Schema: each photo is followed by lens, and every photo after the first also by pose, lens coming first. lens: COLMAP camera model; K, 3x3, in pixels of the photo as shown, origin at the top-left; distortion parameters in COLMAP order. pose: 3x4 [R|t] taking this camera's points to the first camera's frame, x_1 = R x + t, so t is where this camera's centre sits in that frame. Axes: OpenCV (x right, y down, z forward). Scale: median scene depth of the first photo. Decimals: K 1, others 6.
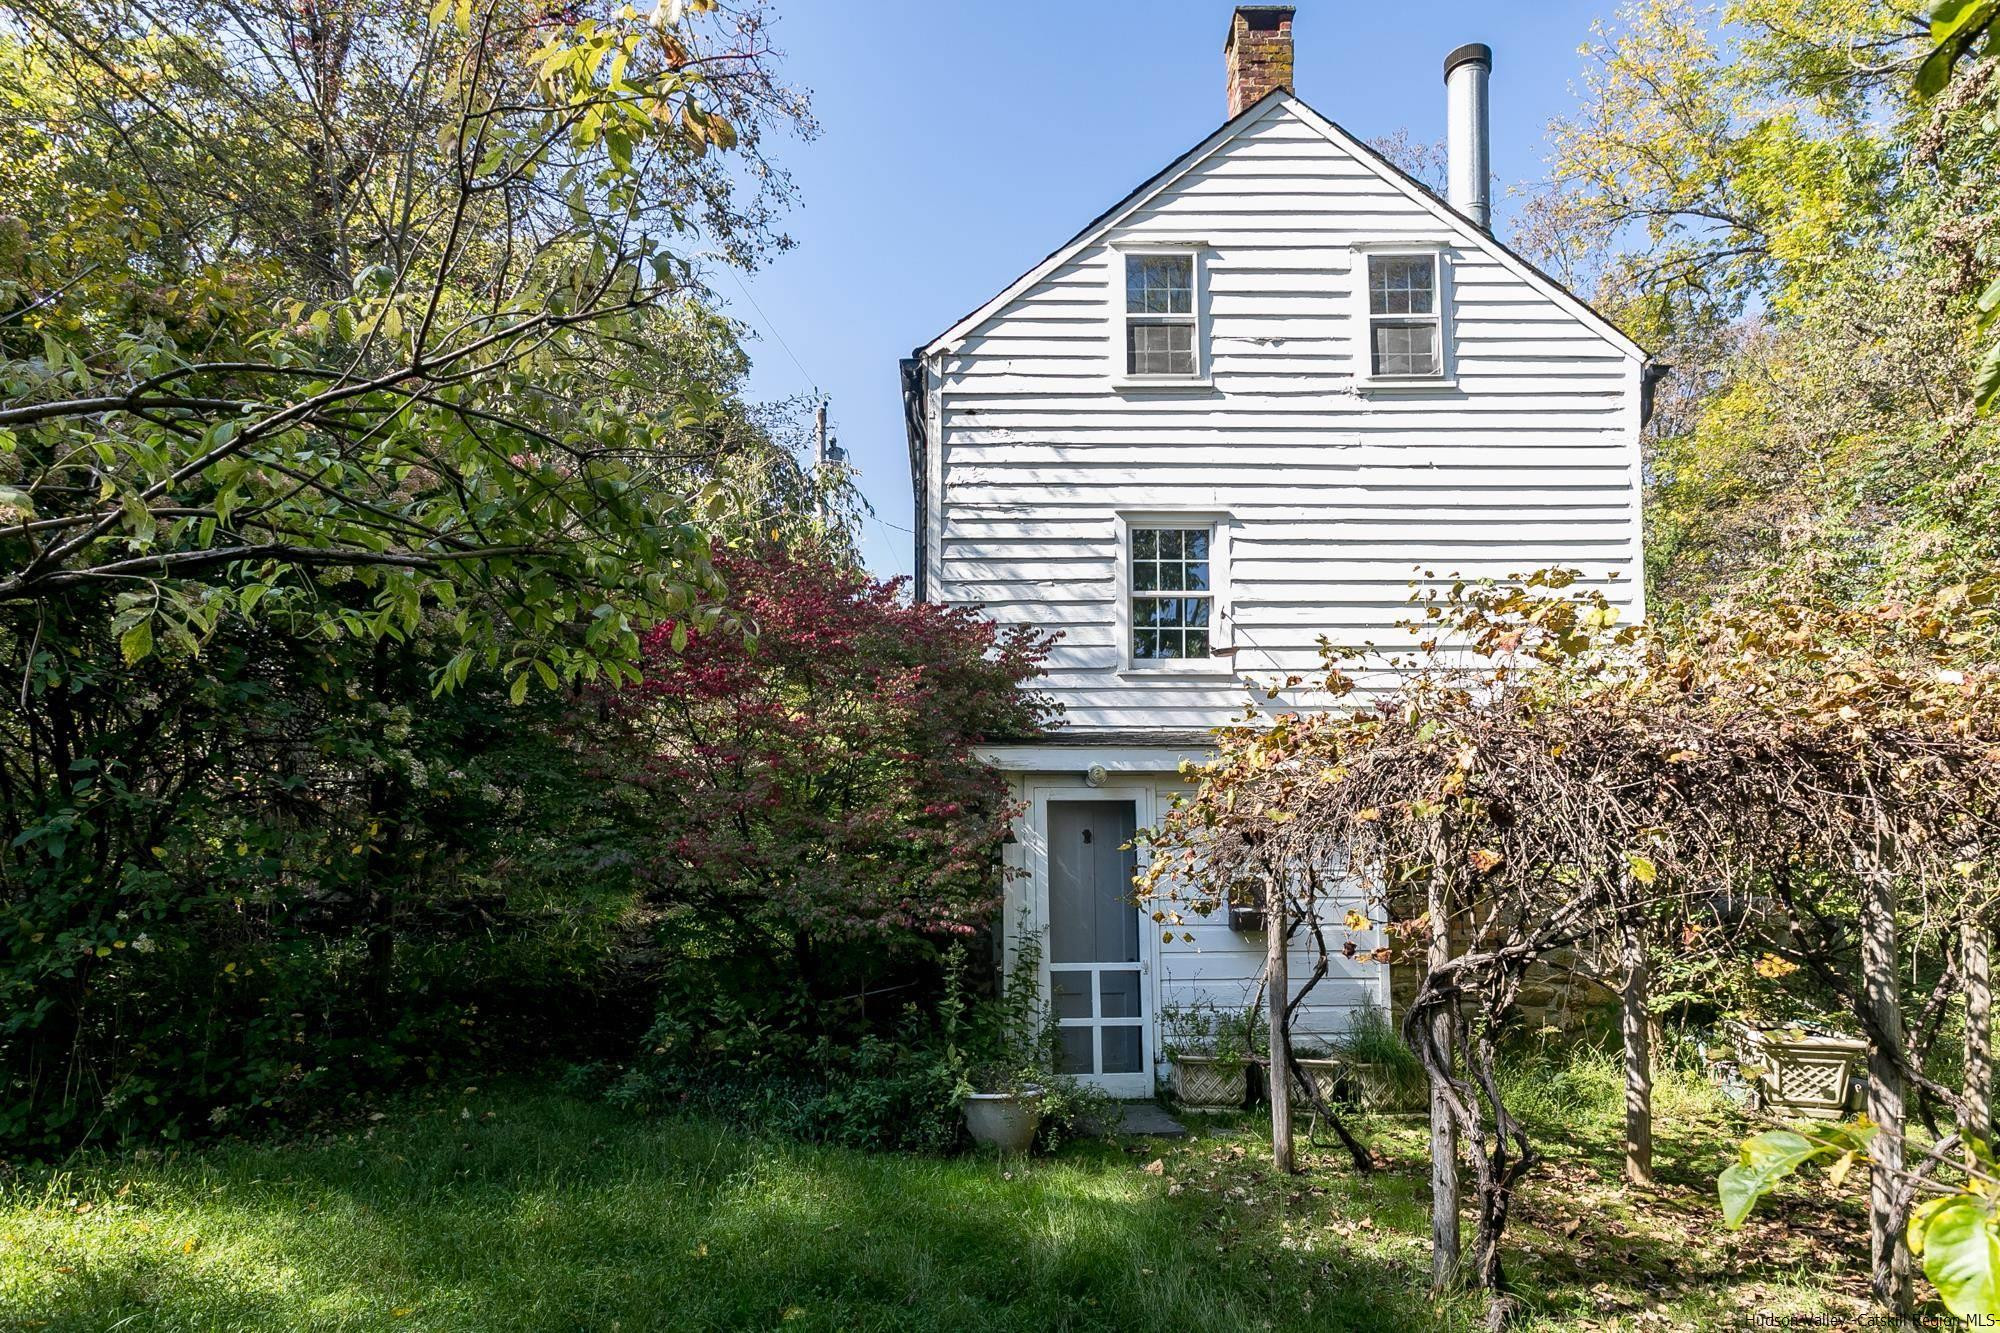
lens RADIAL K [[1205.7, 0, 1000.0], [0, 1205.7, 666.5], [0, 0, 1]] dist [0.001908, 0.000426]
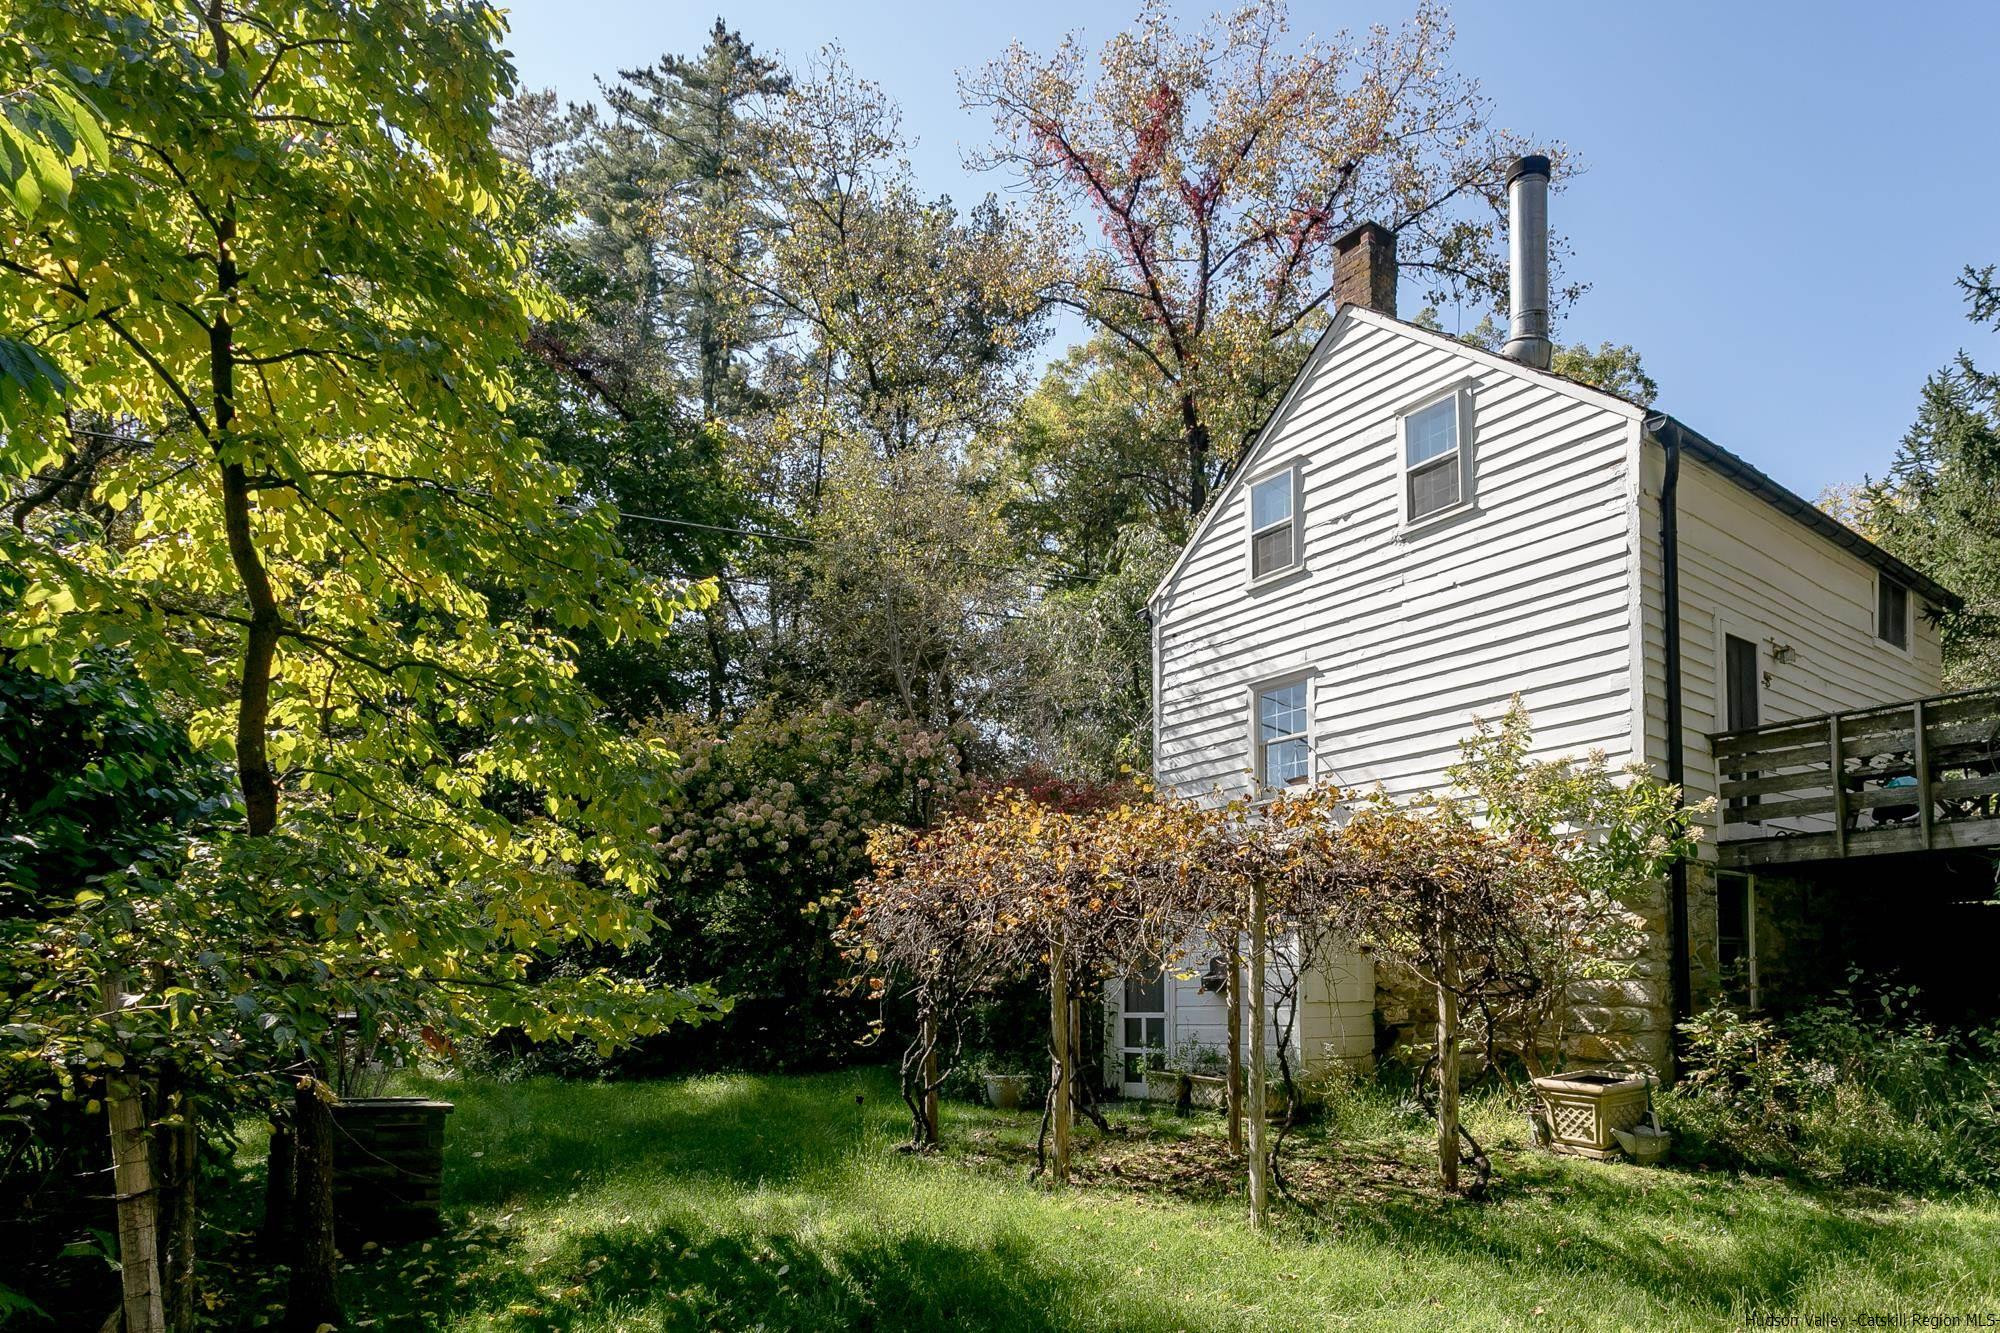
lens RADIAL K [[1267.4, 0, 1000.0], [0, 1267.4, 666.5], [0, 0, 1]] dist [-0.002782, -0.000388]
pose [[0.561824, -0.216097, -0.798534, 1.063249], [0.163653, 0.975235, -0.148774, 0.018061], [0.810908, -0.047098, 0.583276, -0.062113]]
